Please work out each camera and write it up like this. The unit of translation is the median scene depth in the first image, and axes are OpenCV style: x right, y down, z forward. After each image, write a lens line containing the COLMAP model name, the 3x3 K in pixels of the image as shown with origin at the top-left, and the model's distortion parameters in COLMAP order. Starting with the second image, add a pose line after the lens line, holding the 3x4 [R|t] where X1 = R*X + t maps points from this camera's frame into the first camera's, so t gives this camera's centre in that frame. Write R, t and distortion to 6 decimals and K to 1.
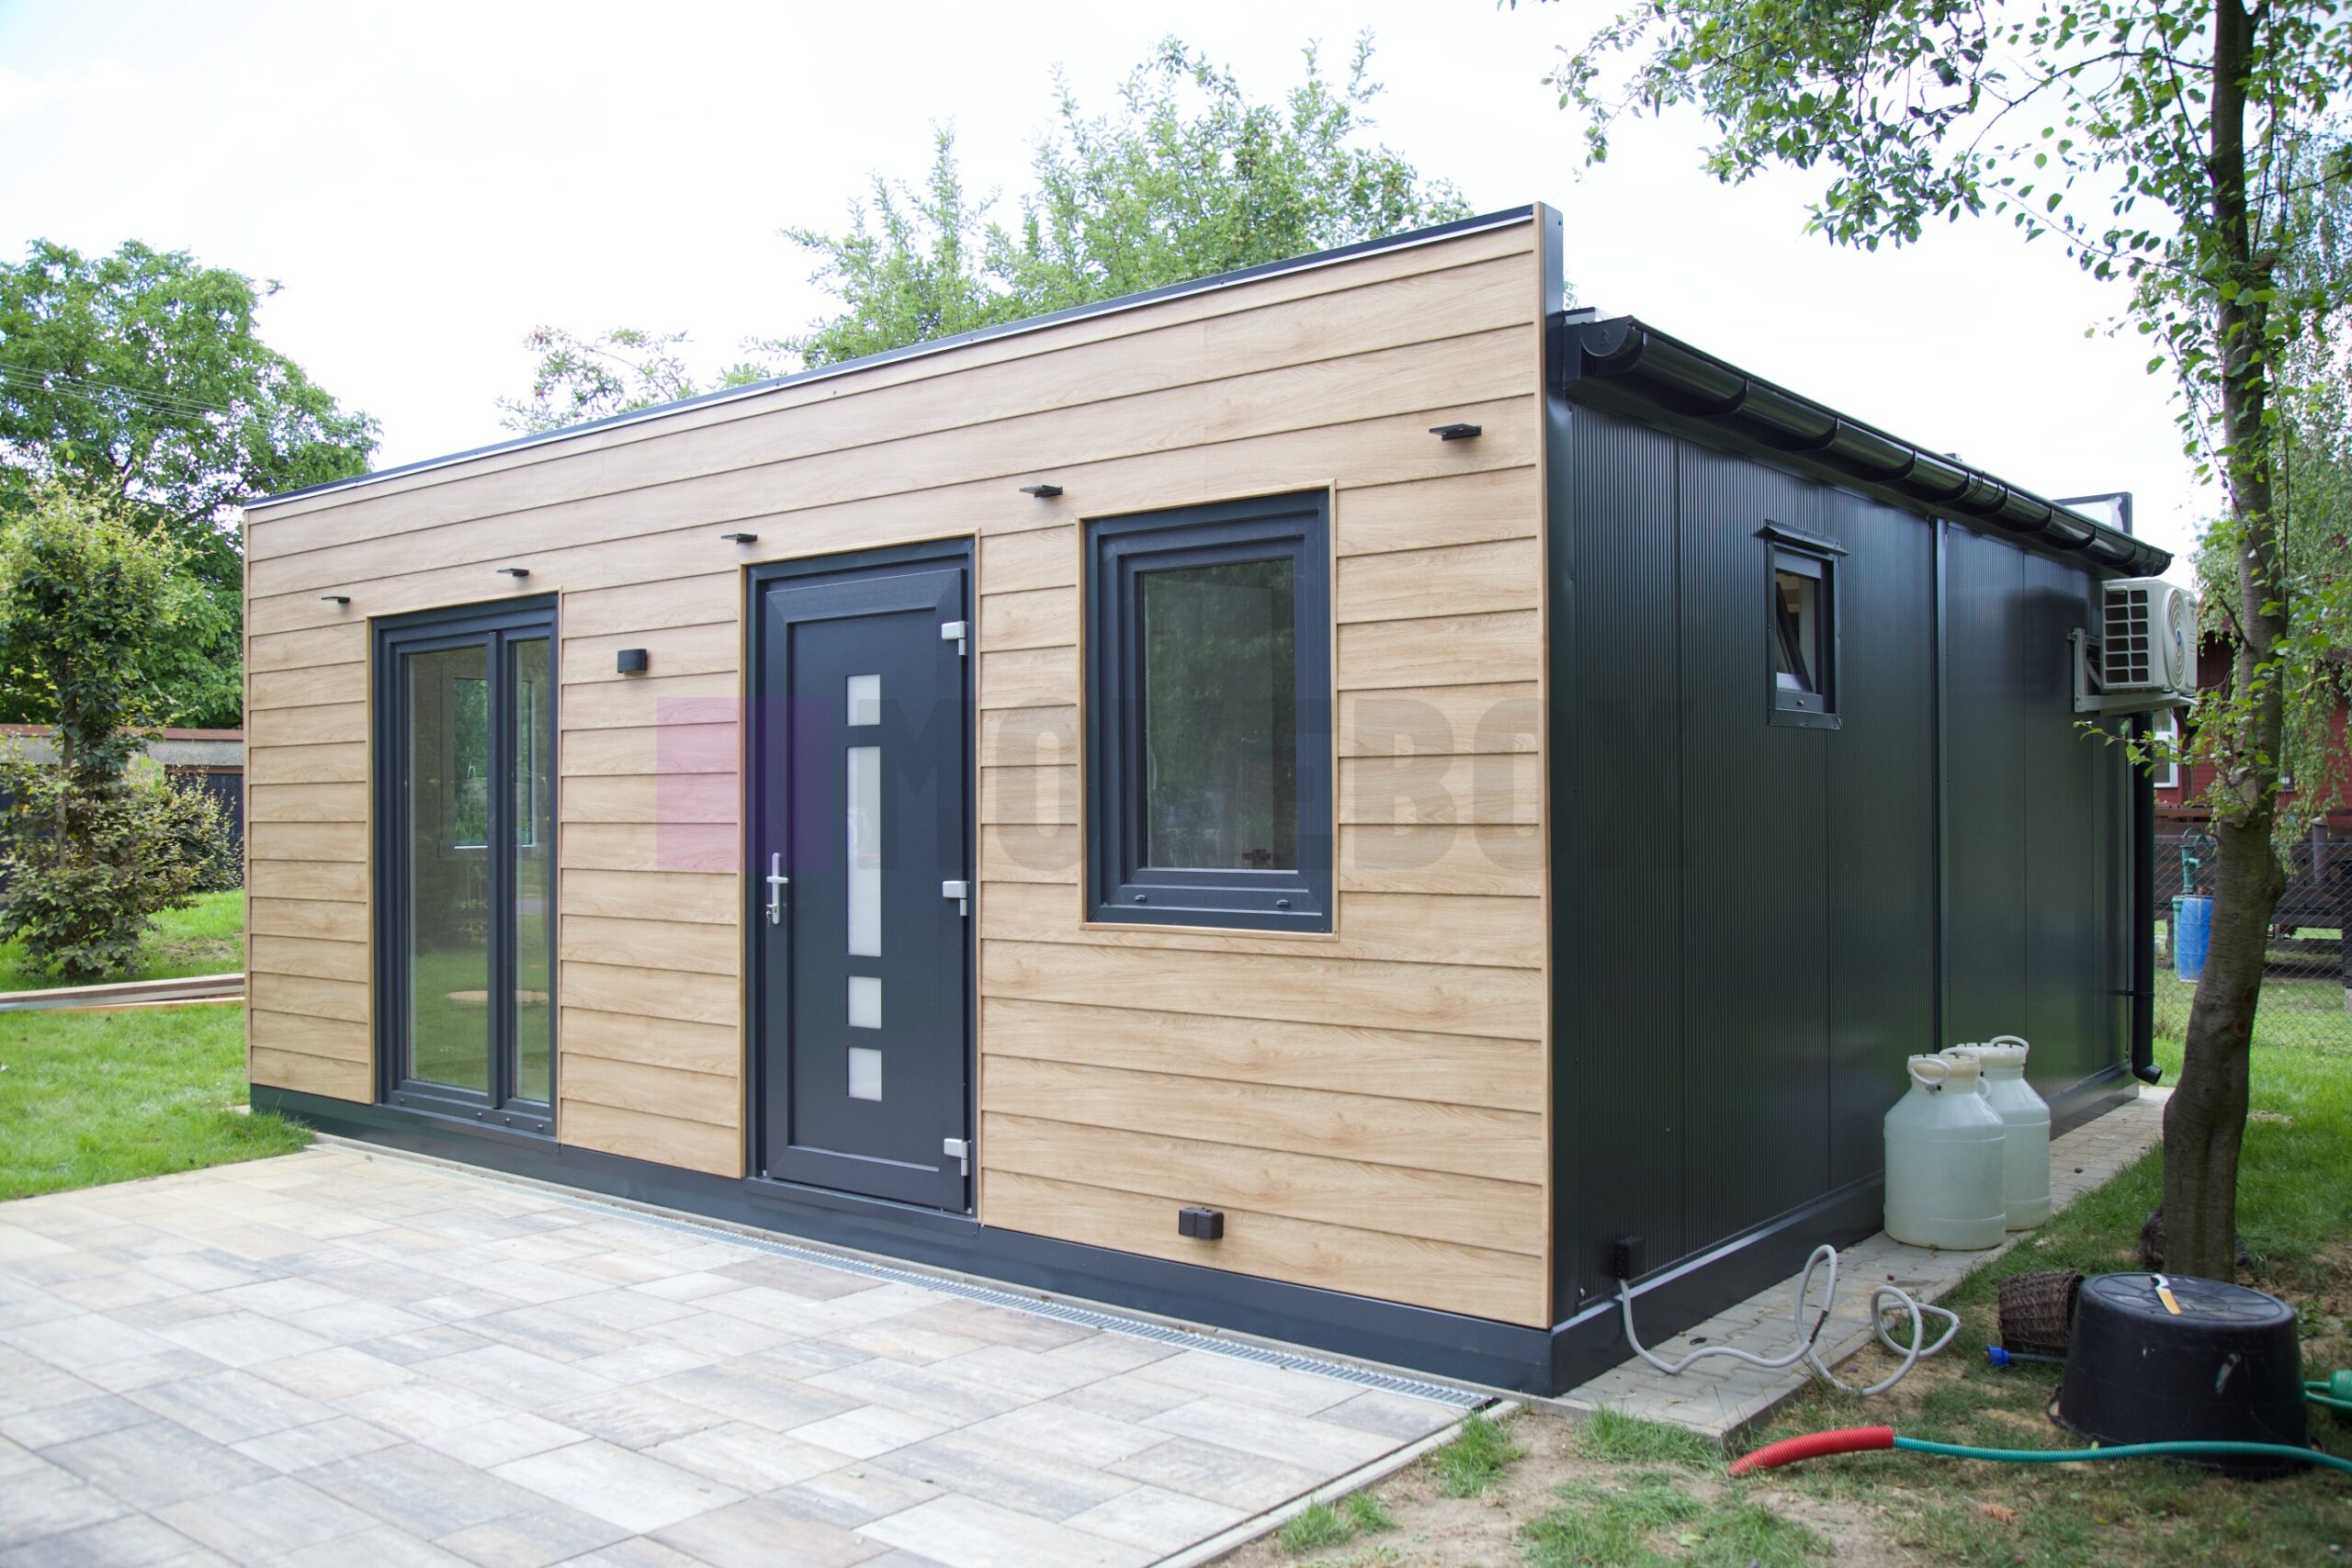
lens RADIAL K [[1878.3, 0, 1183.8], [0, 1878.3, 825.7], [0, 0, 1]] dist [-0.022292, 0.021096]
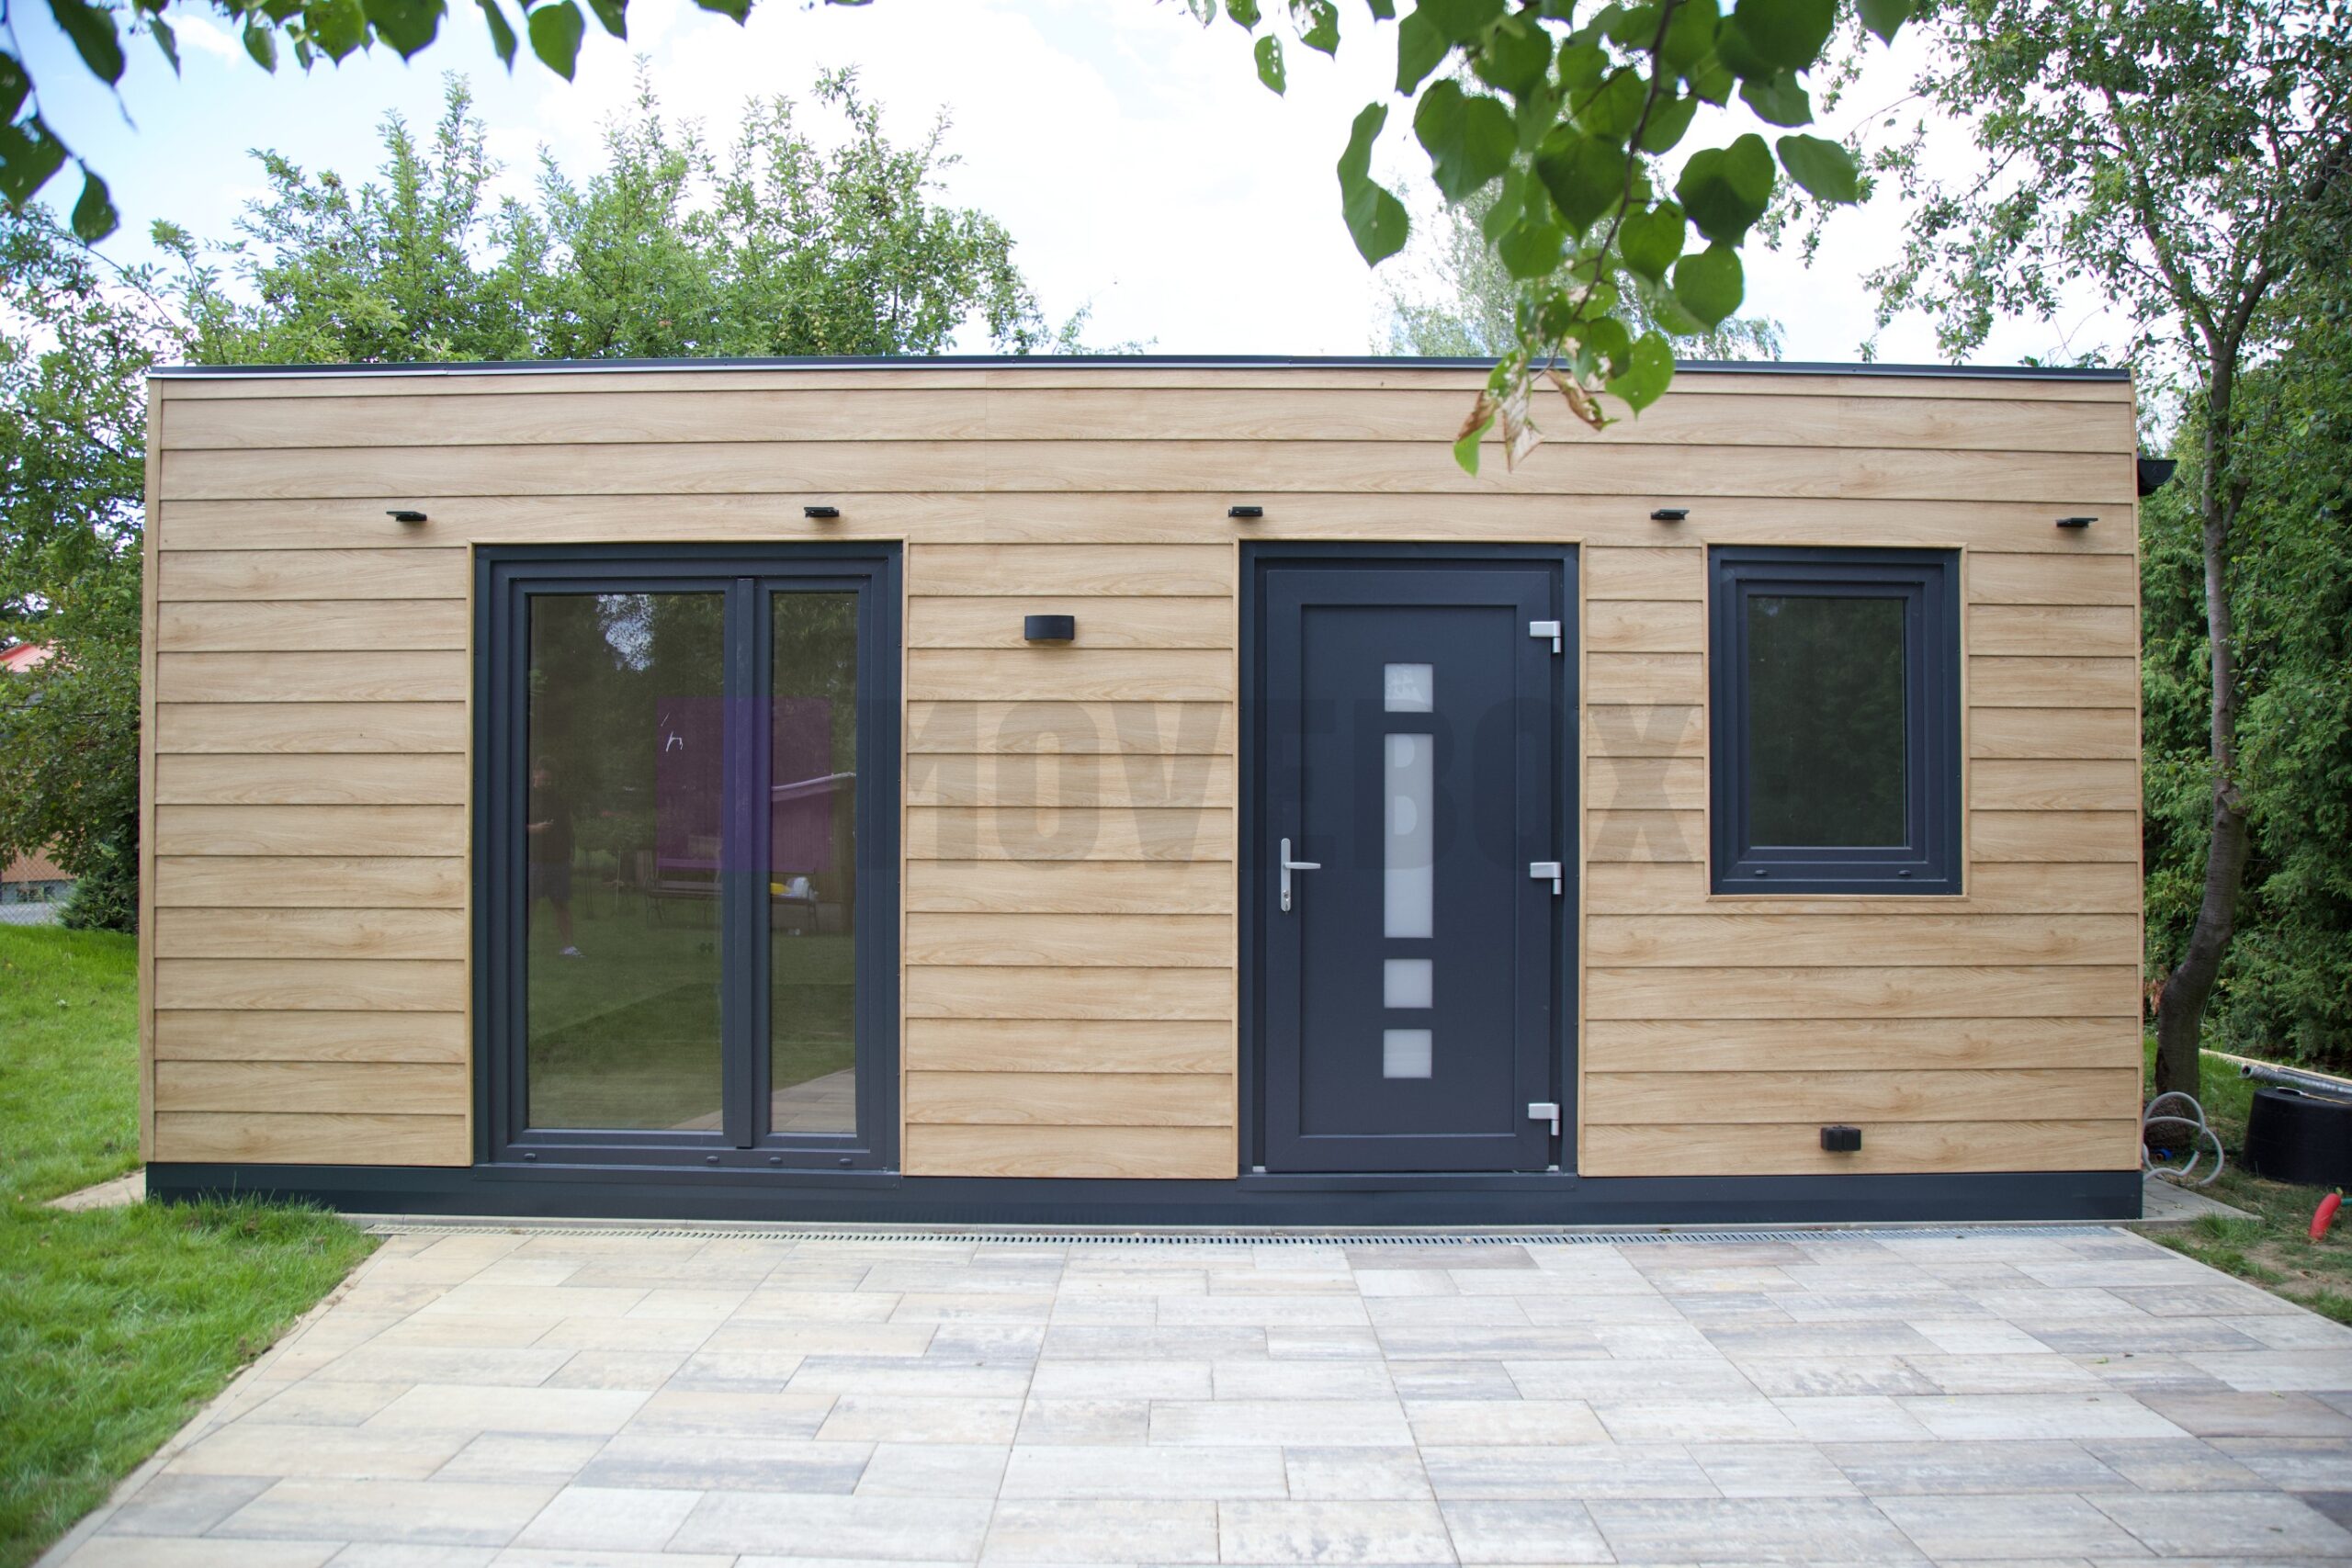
lens RADIAL K [[1619.3, 0, 1155.5], [0, 1619.3, 805.7], [0, 0, 1]] dist [-0.094228, 0.046559]
pose [[0.780799, 0.007019, 0.624743, -0.933360], [-0.001114, 0.999951, -0.009842, 0.006847], [-0.624781, 0.006989, 0.780769, 0.450540]]
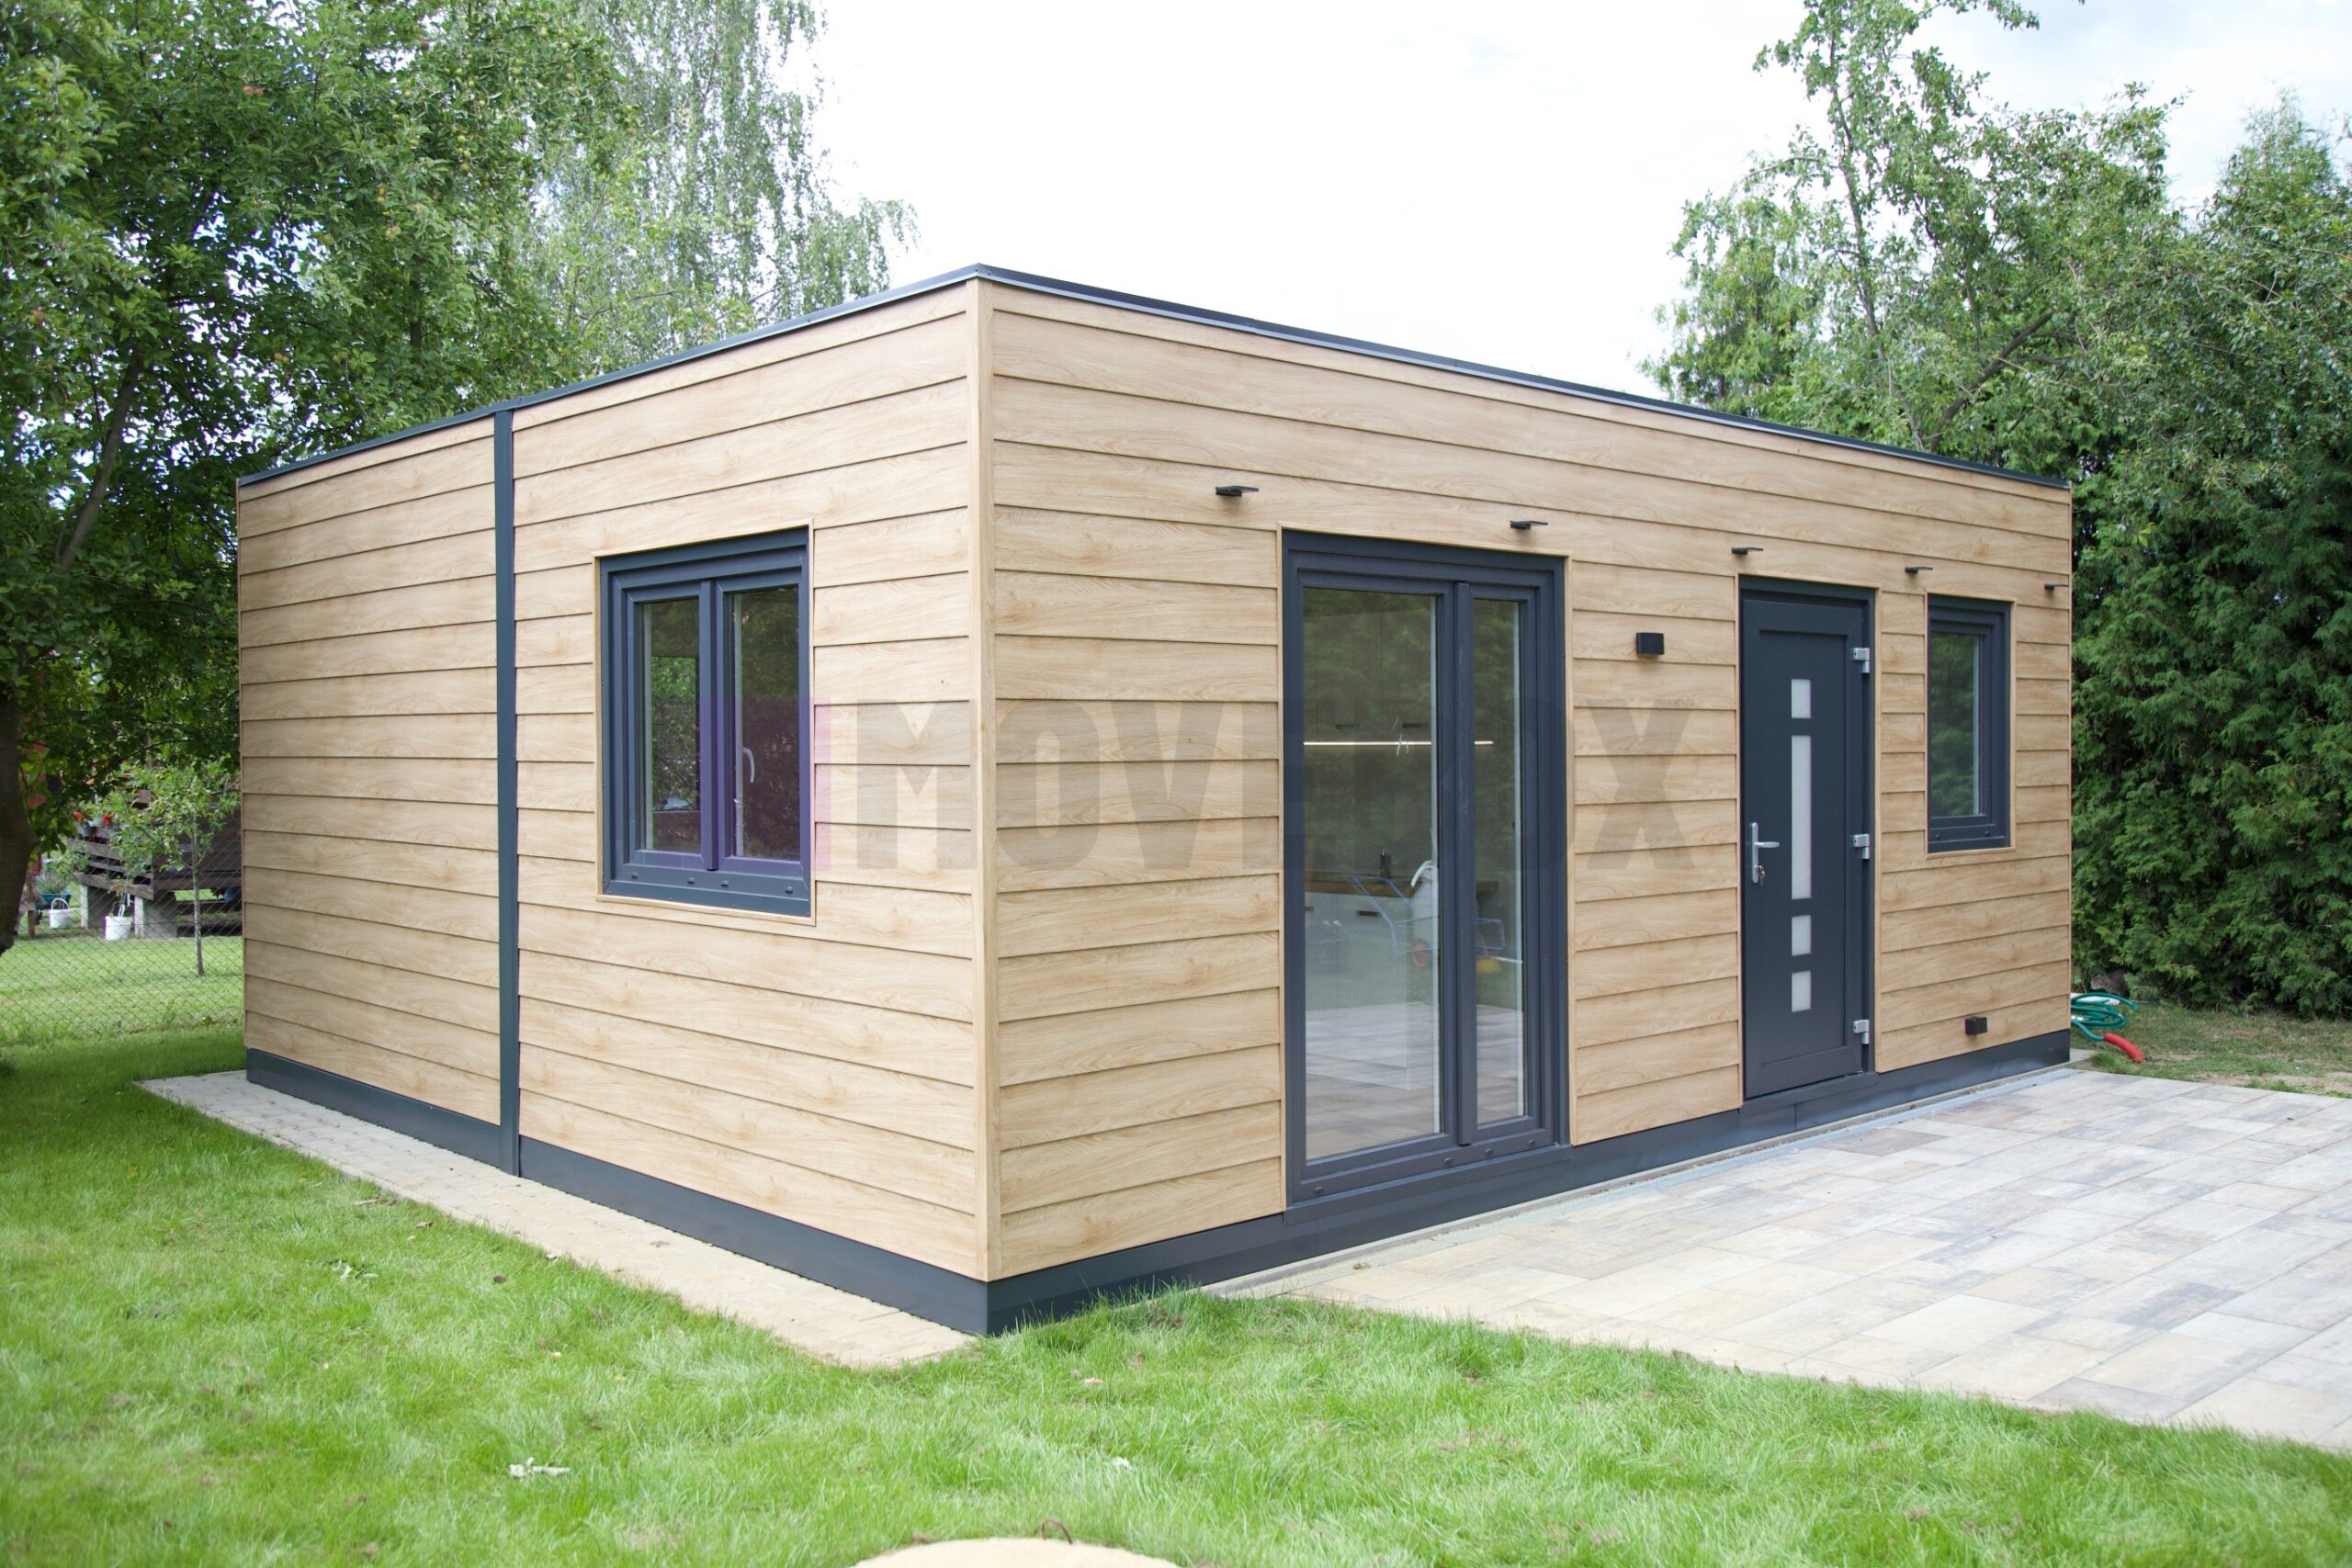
lens RADIAL K [[1990.3, 0, 1167.8], [0, 1990.3, 828.9], [0, 0, 1]] dist [0.019772, -0.001687]
pose [[0.136026, -0.032026, 0.990187, -1.773689], [0.018655, 0.999383, 0.029761, -0.030566], [-0.990530, 0.014424, 0.136540, 1.400527]]
